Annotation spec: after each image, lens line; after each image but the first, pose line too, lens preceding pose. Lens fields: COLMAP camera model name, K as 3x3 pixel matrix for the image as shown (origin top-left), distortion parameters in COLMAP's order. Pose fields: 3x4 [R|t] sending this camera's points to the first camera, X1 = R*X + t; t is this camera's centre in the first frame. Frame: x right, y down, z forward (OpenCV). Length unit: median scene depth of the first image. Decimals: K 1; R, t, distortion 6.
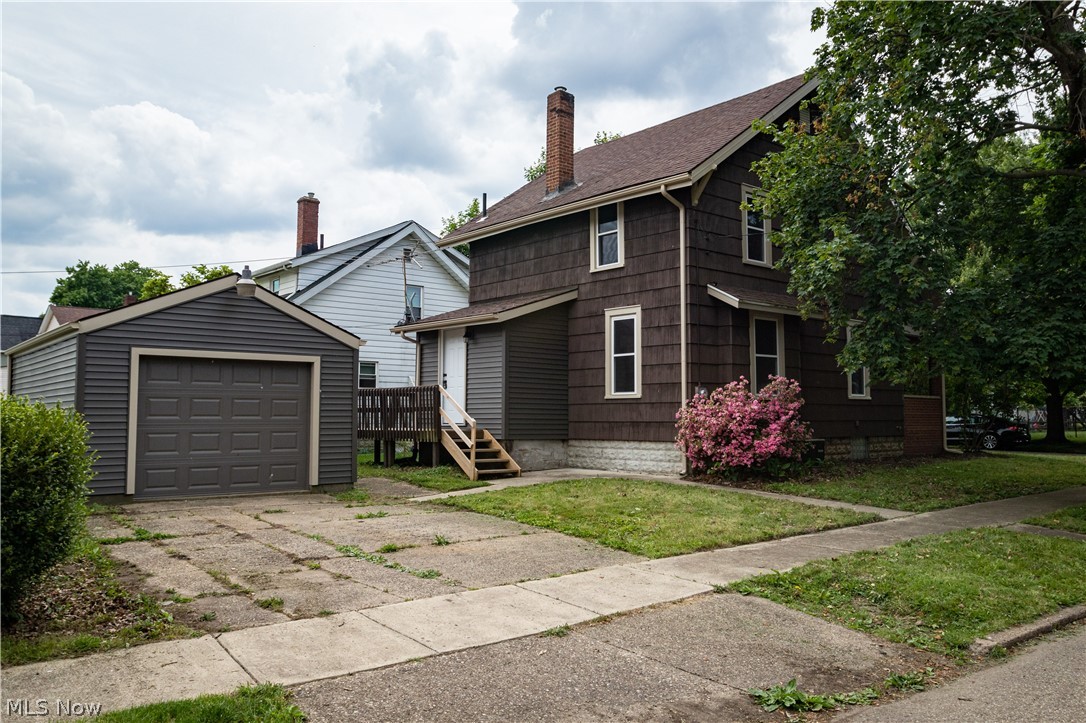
lens RADIAL K [[795.3, 0, 543.0], [0, 795.3, 361.5], [0, 0, 1]] dist [-0.014956, 0.026247]
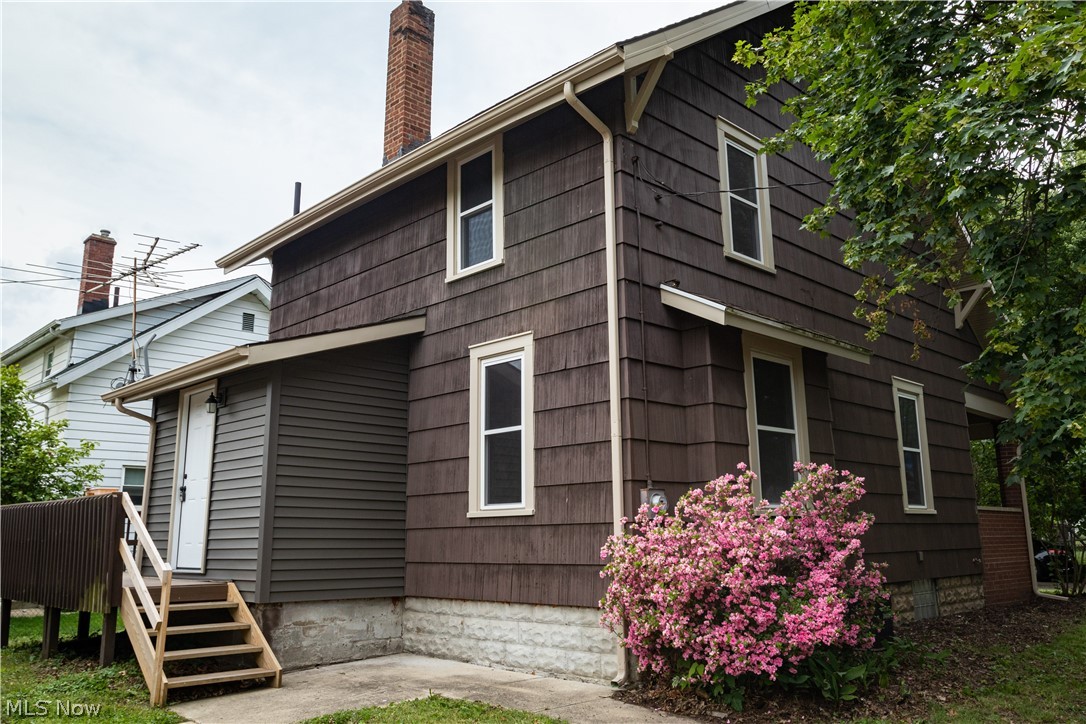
lens RADIAL K [[862.9, 0, 543.0], [0, 862.9, 362.0], [0, 0, 1]] dist [-0.006578, -0.002639]
pose [[0.997158, 0.002207, 0.075312, 0.087515], [0.007872, 0.991048, -0.133271, 0.022832], [-0.074932, 0.133485, 0.988214, 0.450606]]
